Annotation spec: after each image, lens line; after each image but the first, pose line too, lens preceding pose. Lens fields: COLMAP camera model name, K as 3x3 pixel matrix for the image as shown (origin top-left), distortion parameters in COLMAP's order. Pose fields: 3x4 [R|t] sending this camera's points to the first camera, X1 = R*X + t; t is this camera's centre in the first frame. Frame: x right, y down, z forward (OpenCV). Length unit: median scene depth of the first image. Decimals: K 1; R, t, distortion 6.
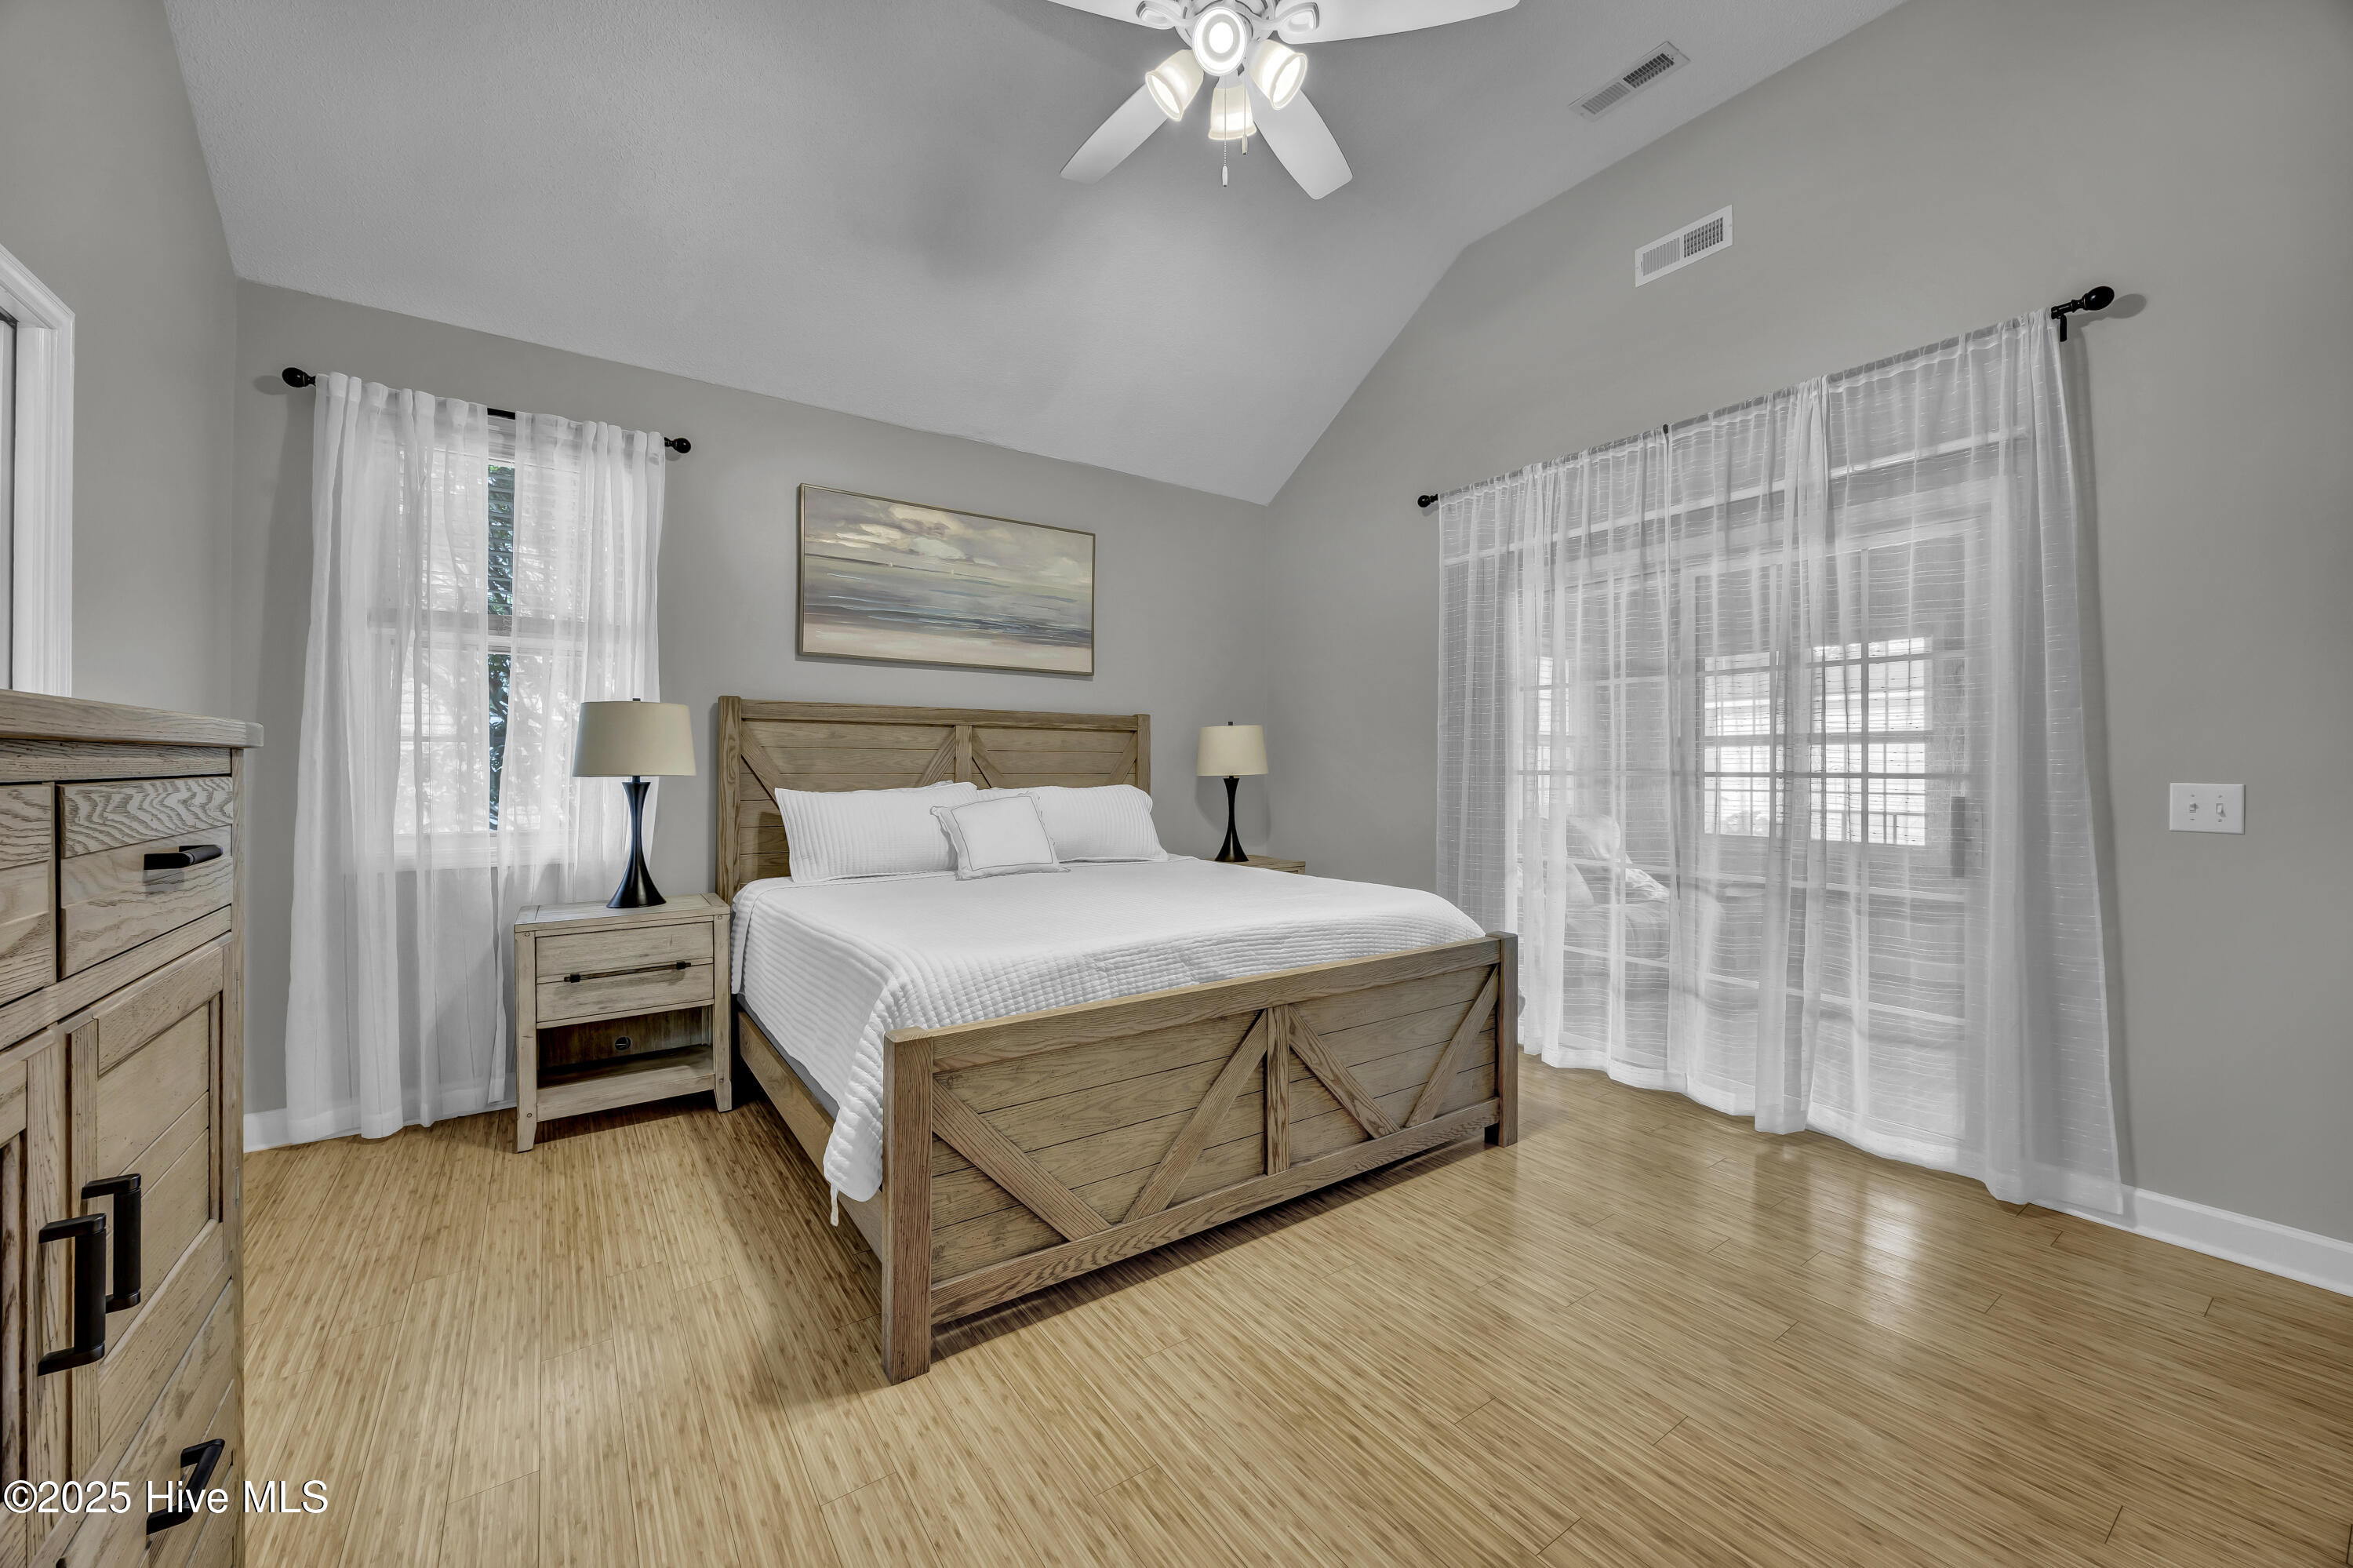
lens RADIAL K [[912.1, 0, 1181.5], [0, 912.1, 772.0], [0, 0, 1]] dist [-0.001395, -0.001297]
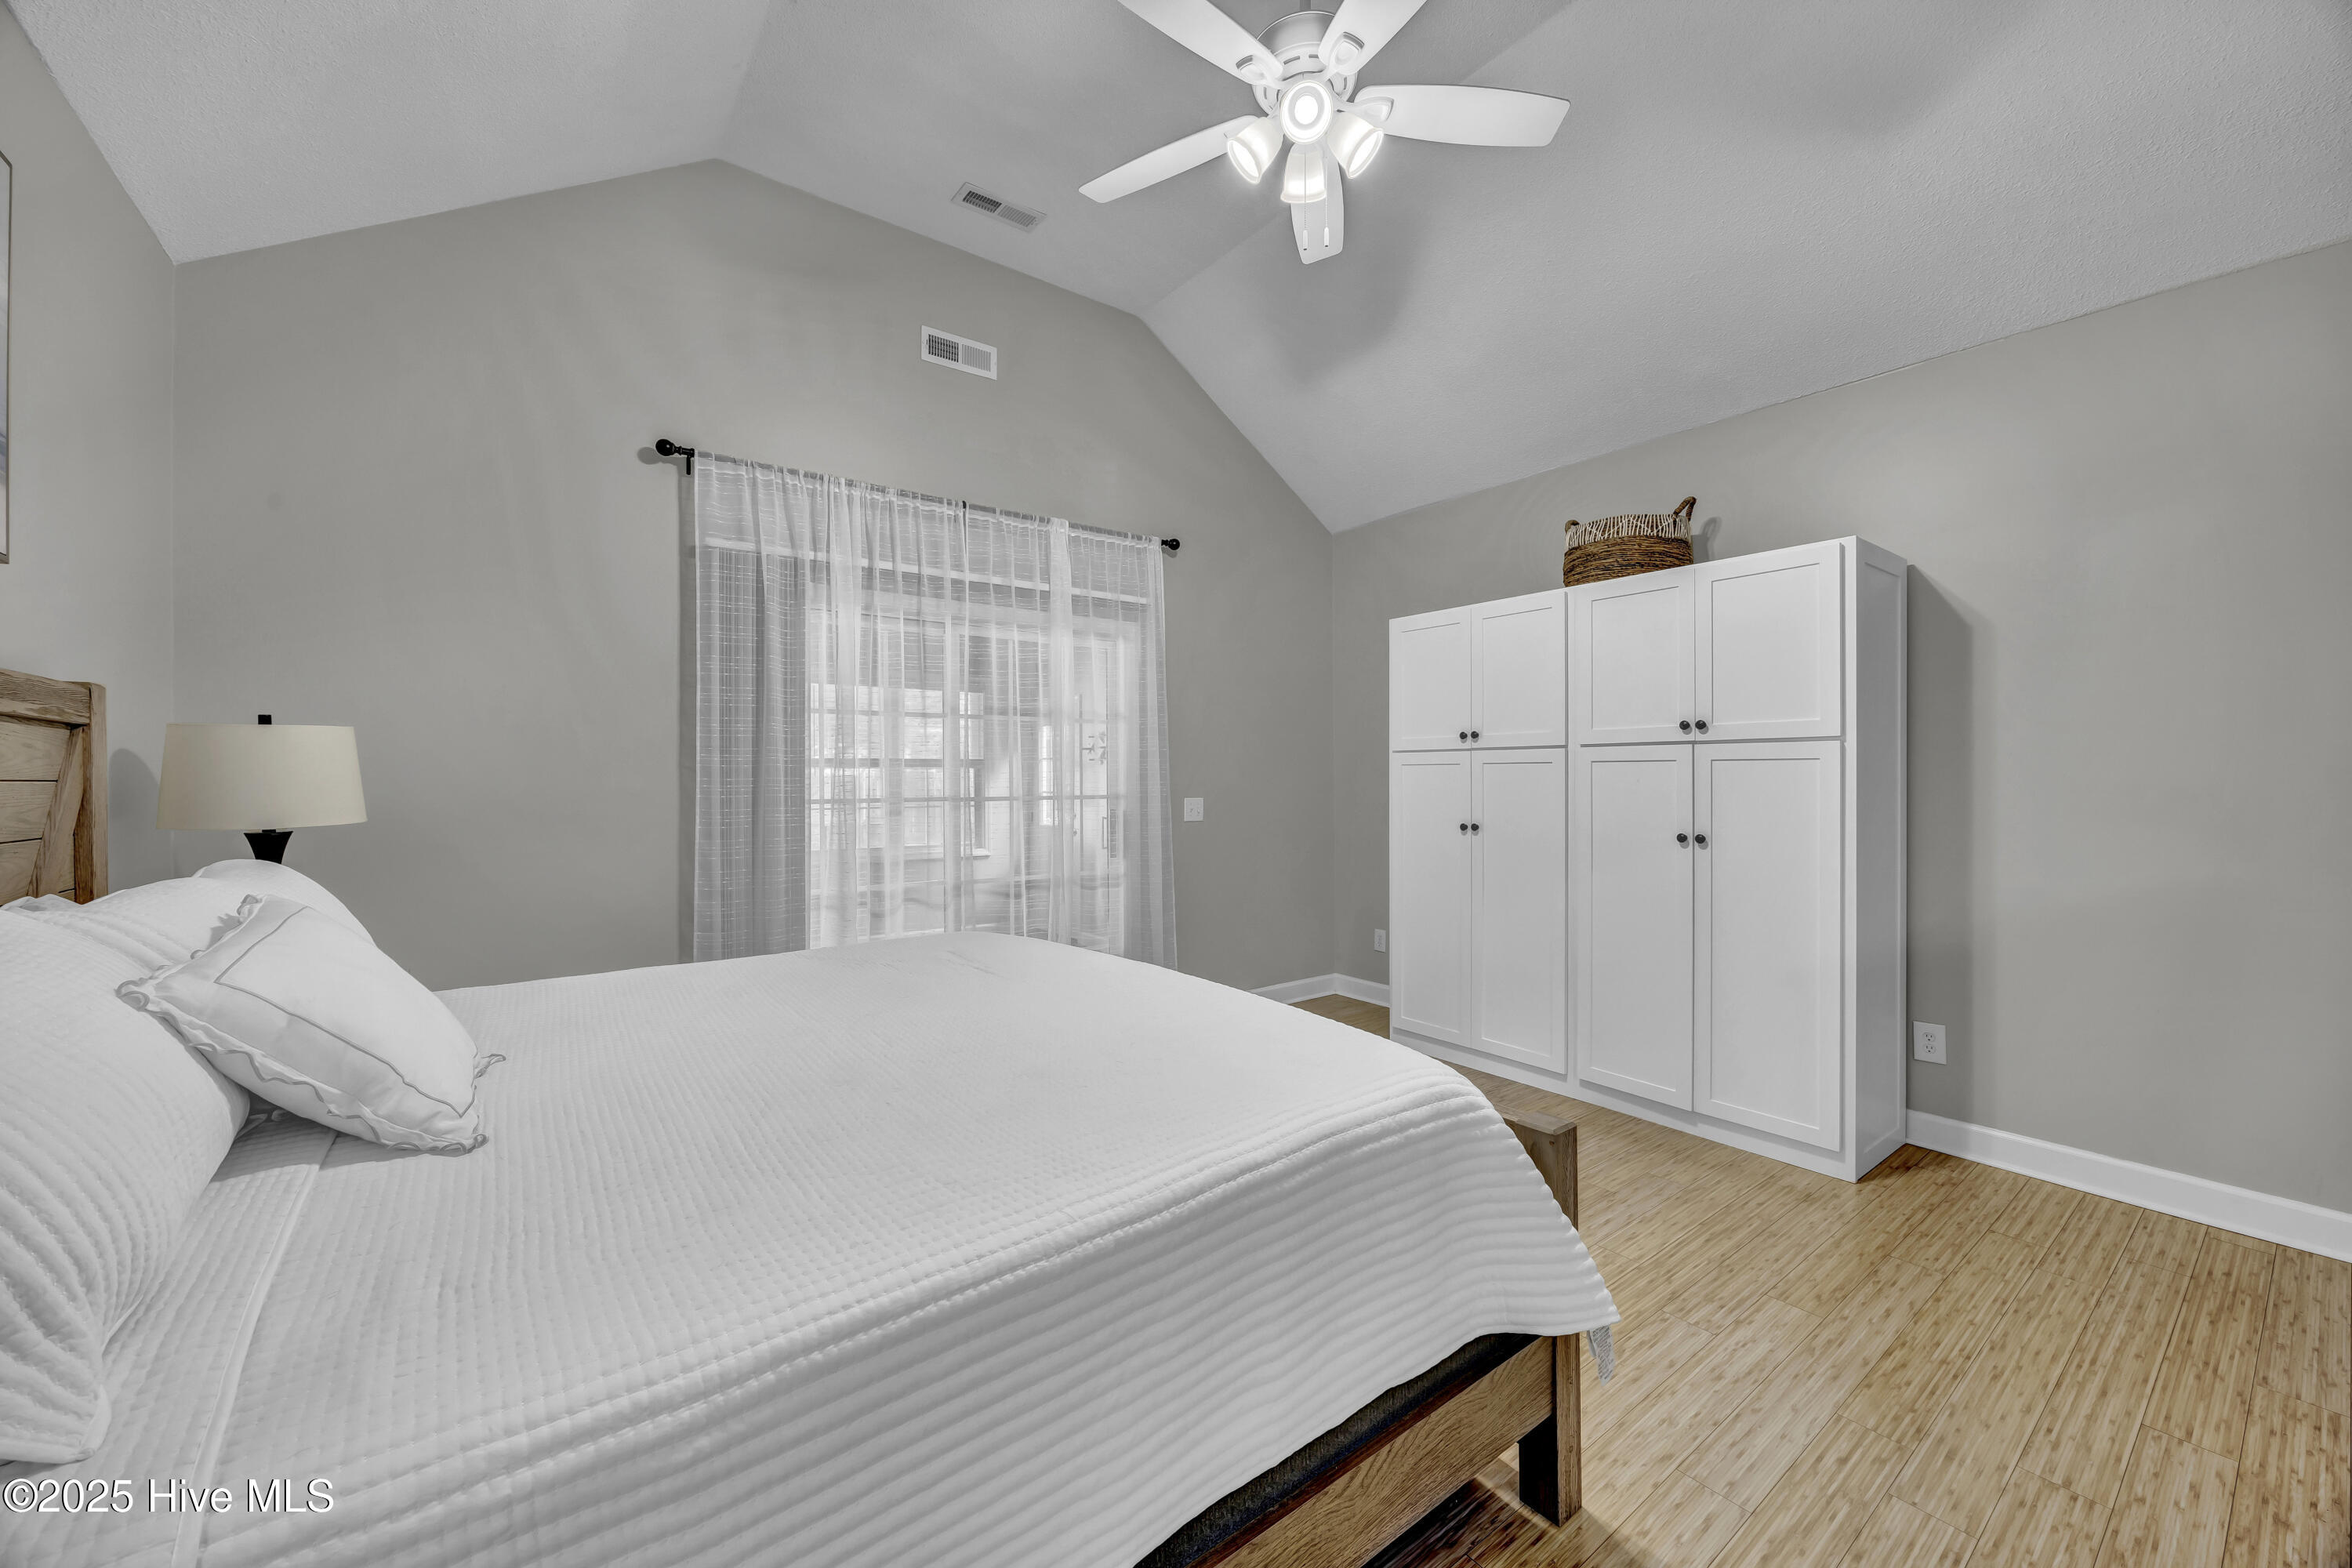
lens RADIAL K [[911.7, 0, 1193.8], [0, 911.7, 788.3], [0, 0, 1]] dist [-0.001395, -0.001297]
pose [[-0.057882, -0.007076, 0.998298, -0.678697], [0.013391, 0.999879, 0.007864, -0.018211], [-0.998234, 0.013823, -0.057780, 0.805007]]
